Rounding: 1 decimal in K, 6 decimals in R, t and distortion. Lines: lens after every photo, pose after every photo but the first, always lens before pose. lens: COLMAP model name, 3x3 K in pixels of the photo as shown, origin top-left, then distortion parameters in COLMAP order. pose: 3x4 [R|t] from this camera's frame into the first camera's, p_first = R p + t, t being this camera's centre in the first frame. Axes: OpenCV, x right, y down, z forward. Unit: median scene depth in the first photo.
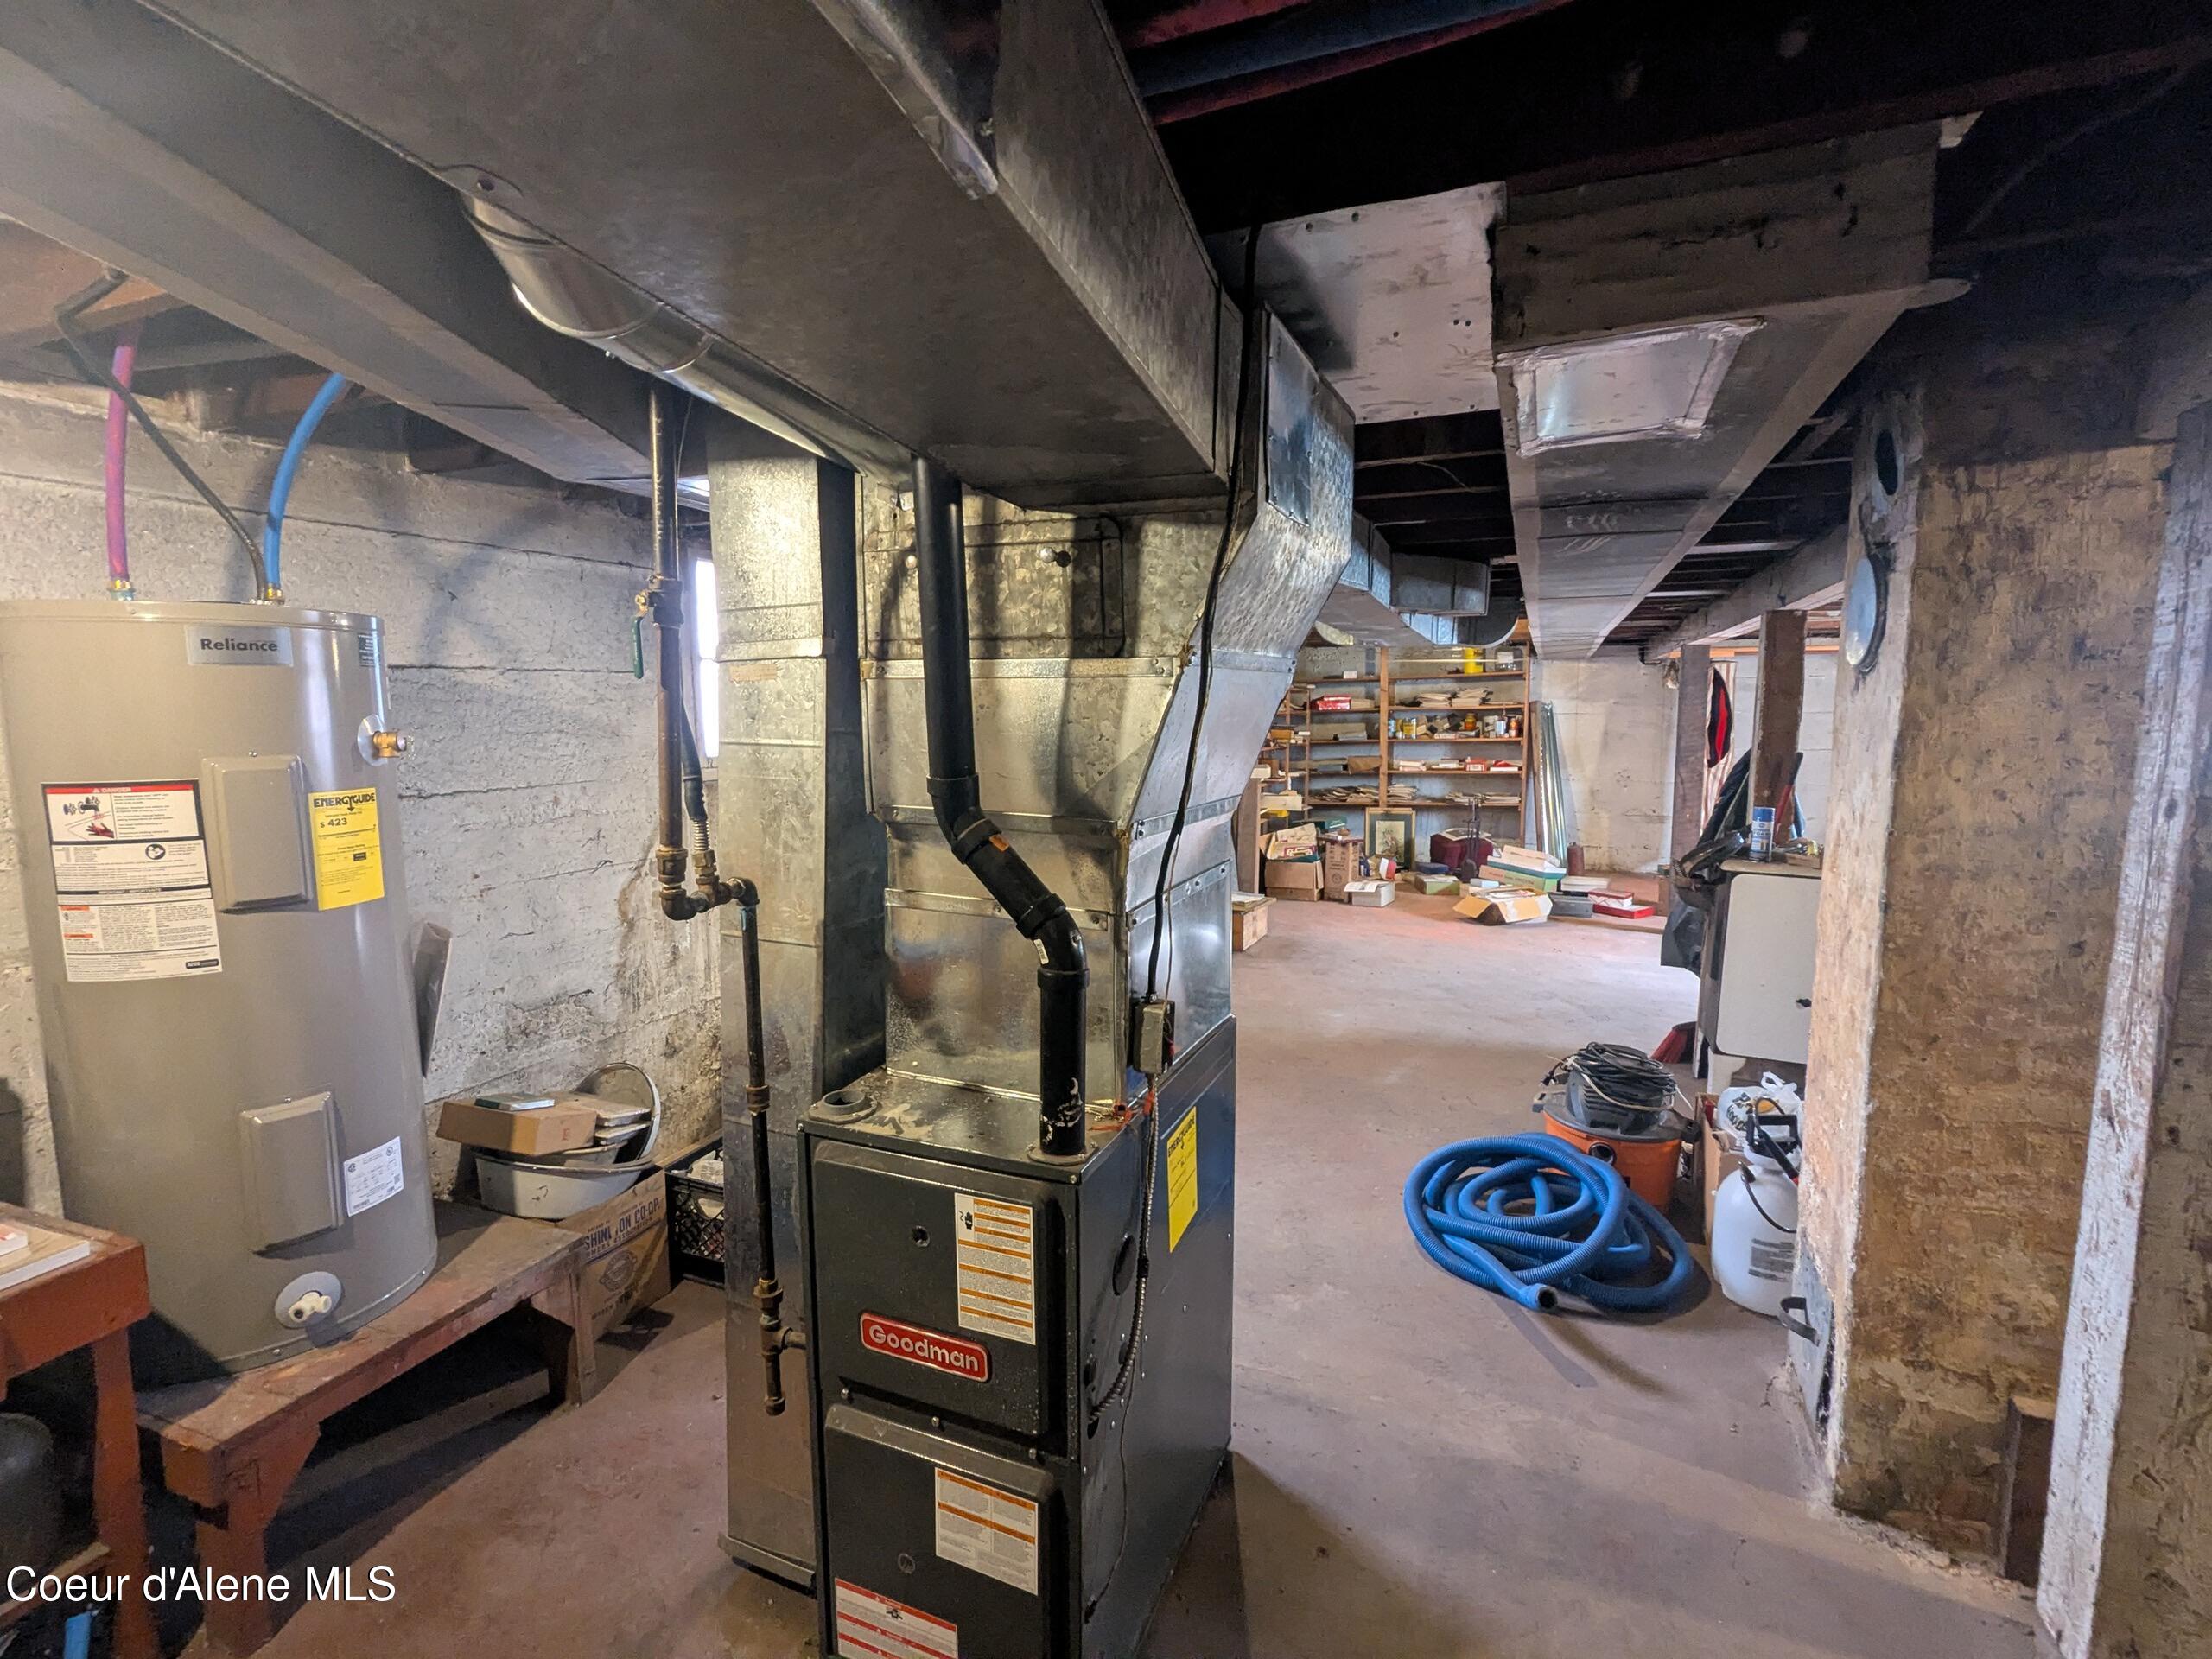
lens RADIAL K [[1047.4, 0, 1104.5], [0, 1047.4, 831.4], [0, 0, 1]] dist [-0.001635, -0.000338]
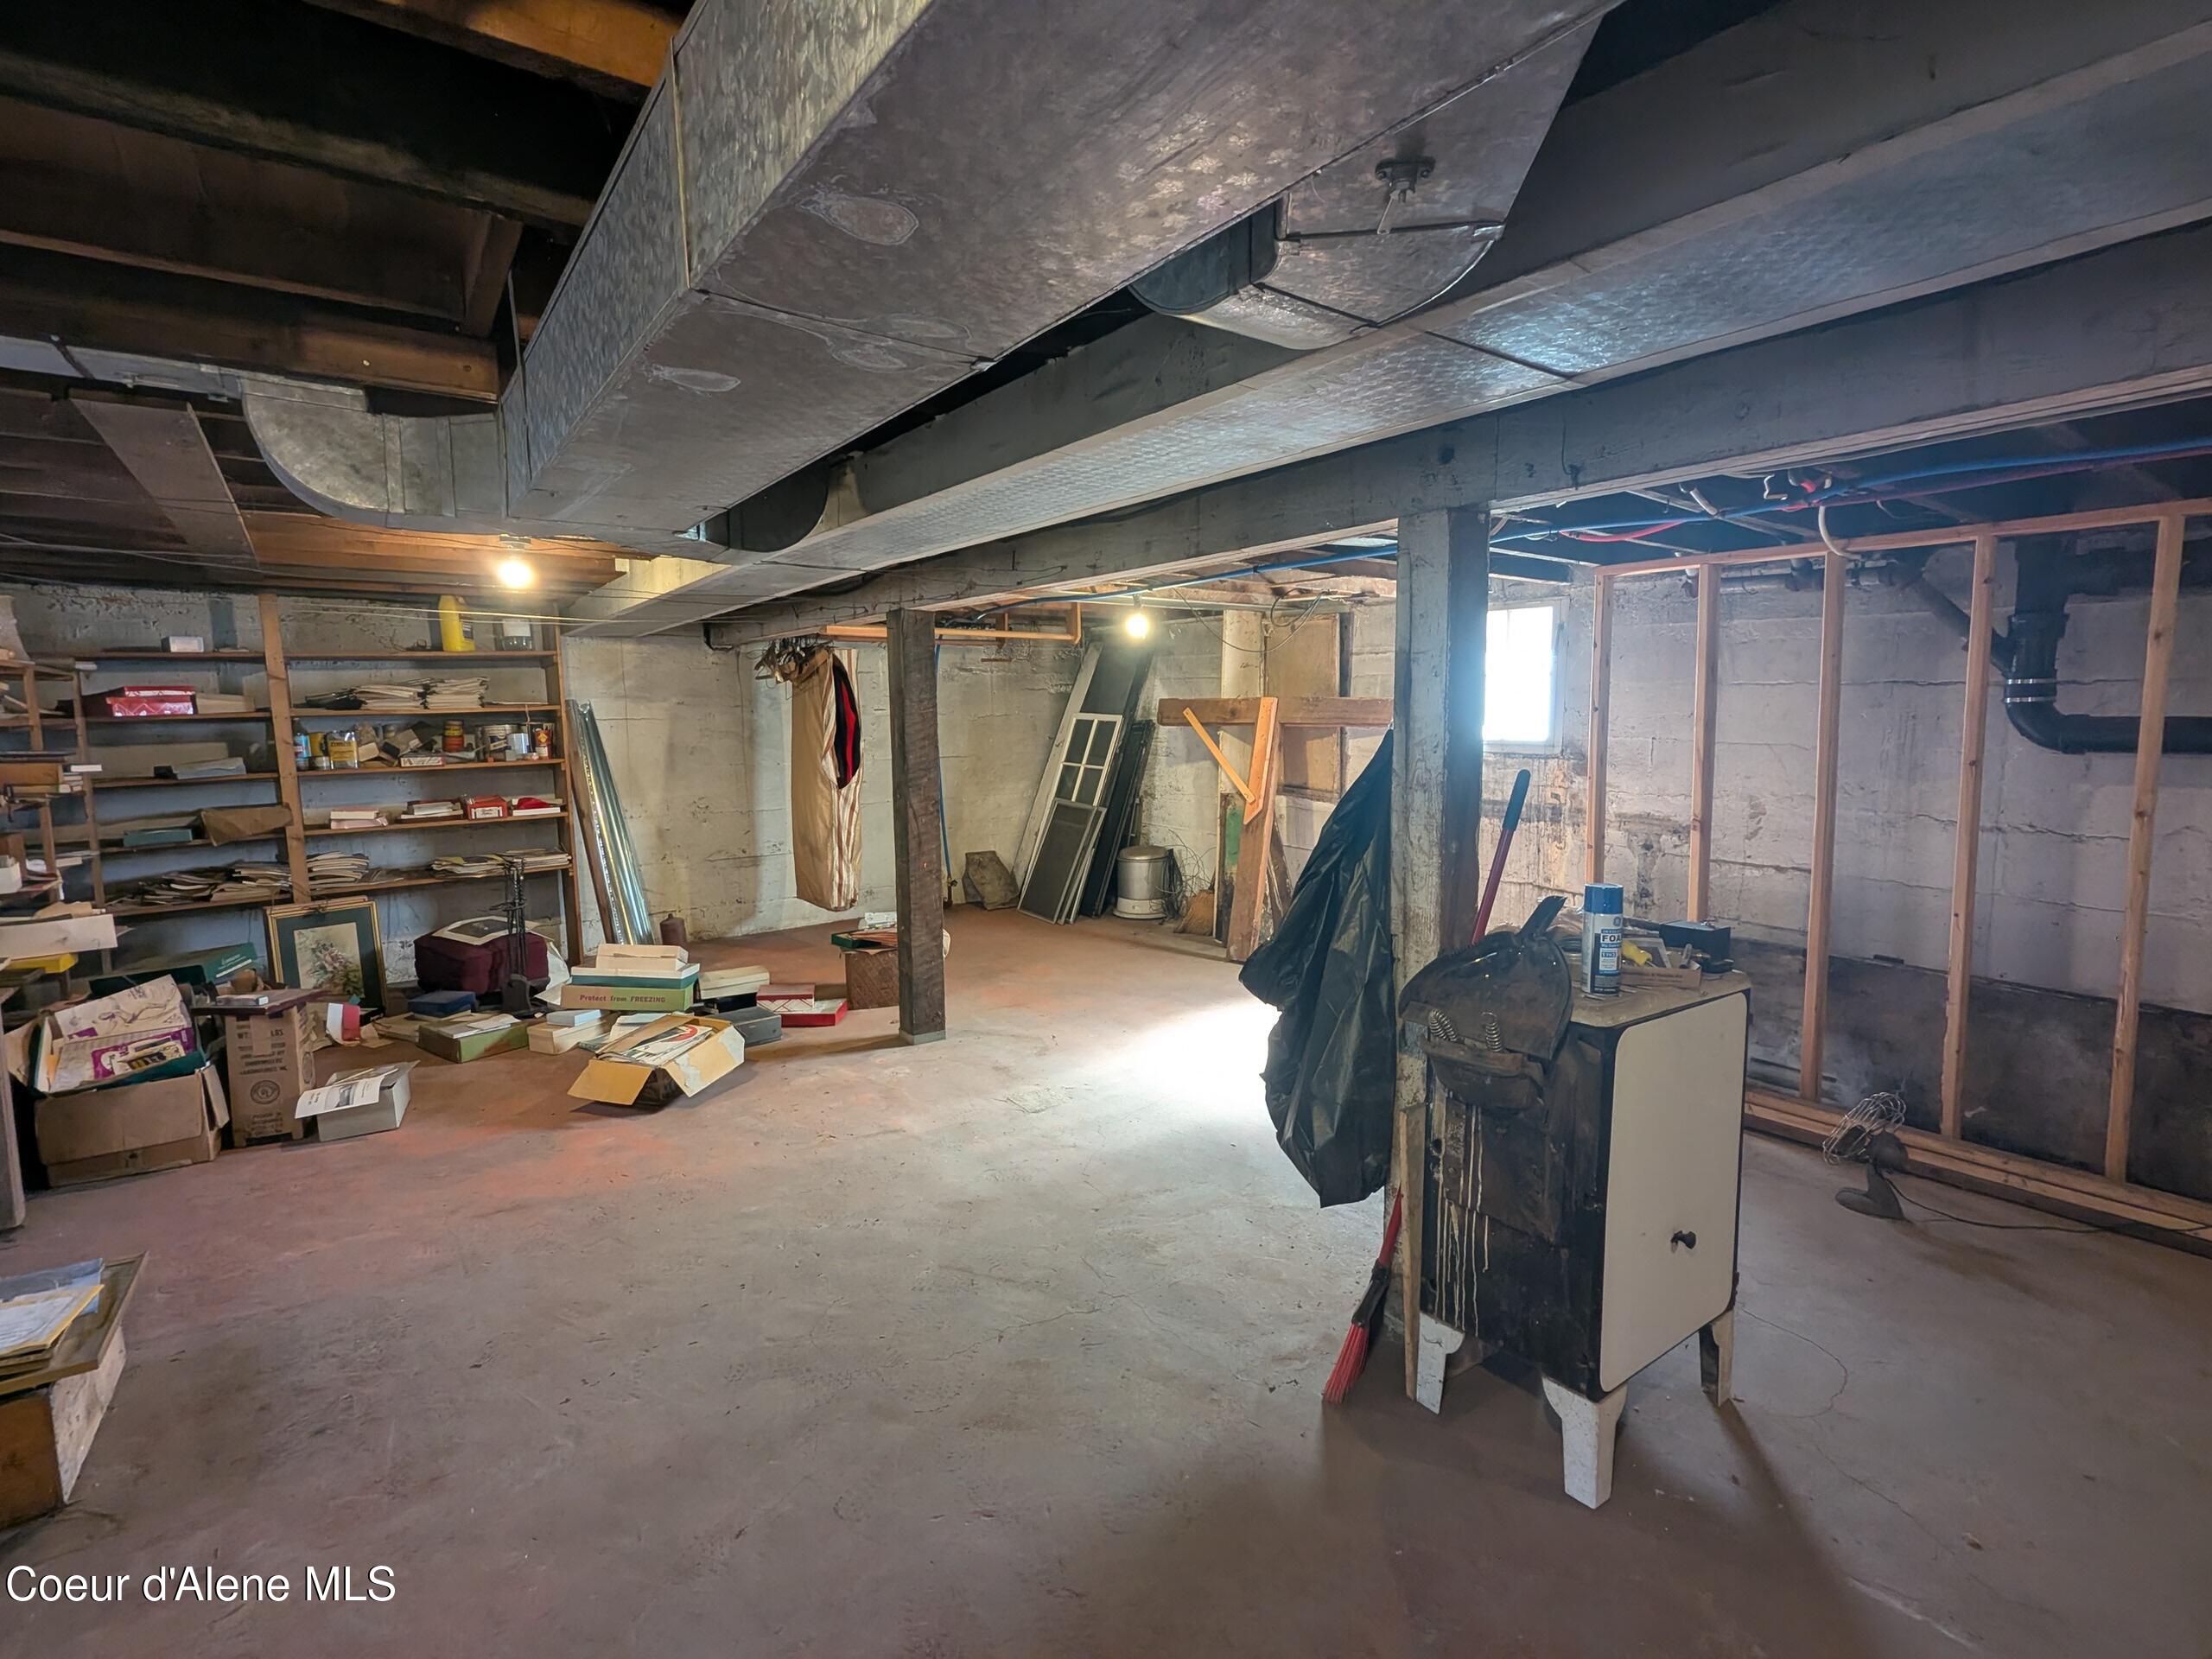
lens RADIAL K [[1047.4, 0, 1107.2], [0, 1047.4, 812.1], [0, 0, 1]] dist [-0.001635, -0.000338]
pose [[0.515516, -0.083534, 0.852799, 0.032069], [0.106861, 0.993735, 0.032742, -0.042399], [-0.850191, 0.074252, 0.521212, 0.391756]]
